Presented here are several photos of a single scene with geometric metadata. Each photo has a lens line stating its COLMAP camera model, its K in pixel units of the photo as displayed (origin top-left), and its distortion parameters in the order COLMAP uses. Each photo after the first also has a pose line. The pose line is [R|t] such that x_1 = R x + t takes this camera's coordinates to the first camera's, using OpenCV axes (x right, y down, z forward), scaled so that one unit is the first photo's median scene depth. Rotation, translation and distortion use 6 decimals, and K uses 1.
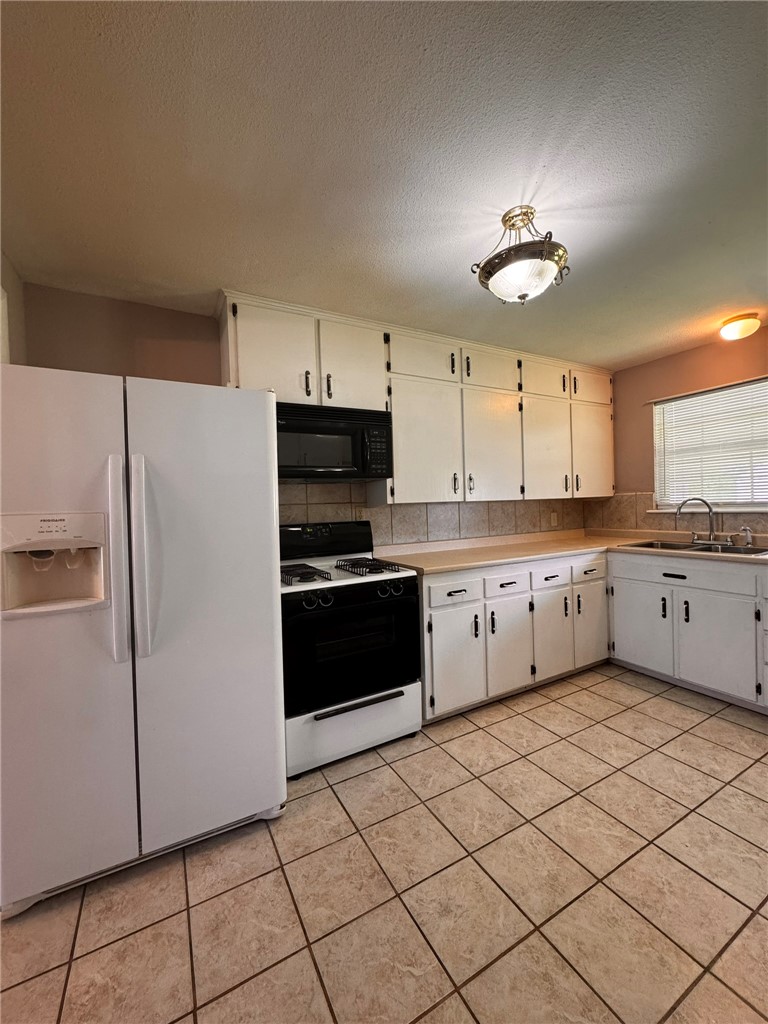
lens RADIAL K [[407.6, 0, 384.0], [0, 407.6, 512.0], [0, 0, 1]] dist [-0.003226, 0.000275]
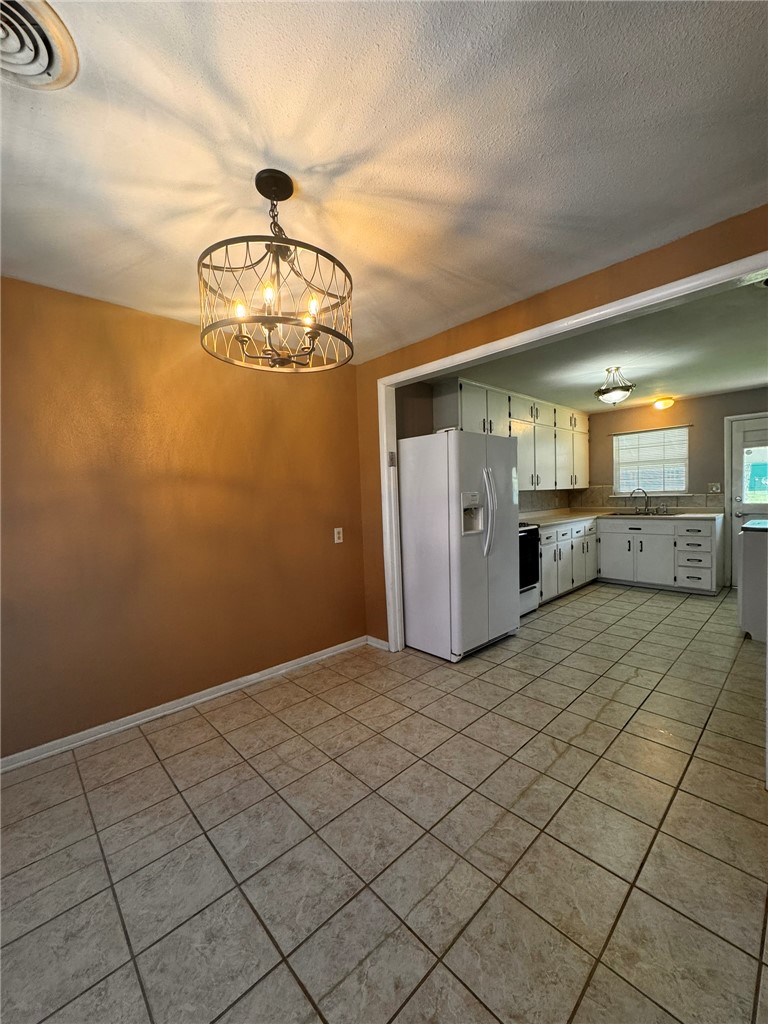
lens RADIAL K [[407.6, 0, 384.0], [0, 407.6, 512.0], [0, 0, 1]] dist [-0.003226, 0.000275]
pose [[0.968407, -0.010692, 0.249144, -0.934318], [0.006047, 0.999793, 0.019402, 0.032306], [-0.249300, -0.017283, 0.968272, -0.583656]]
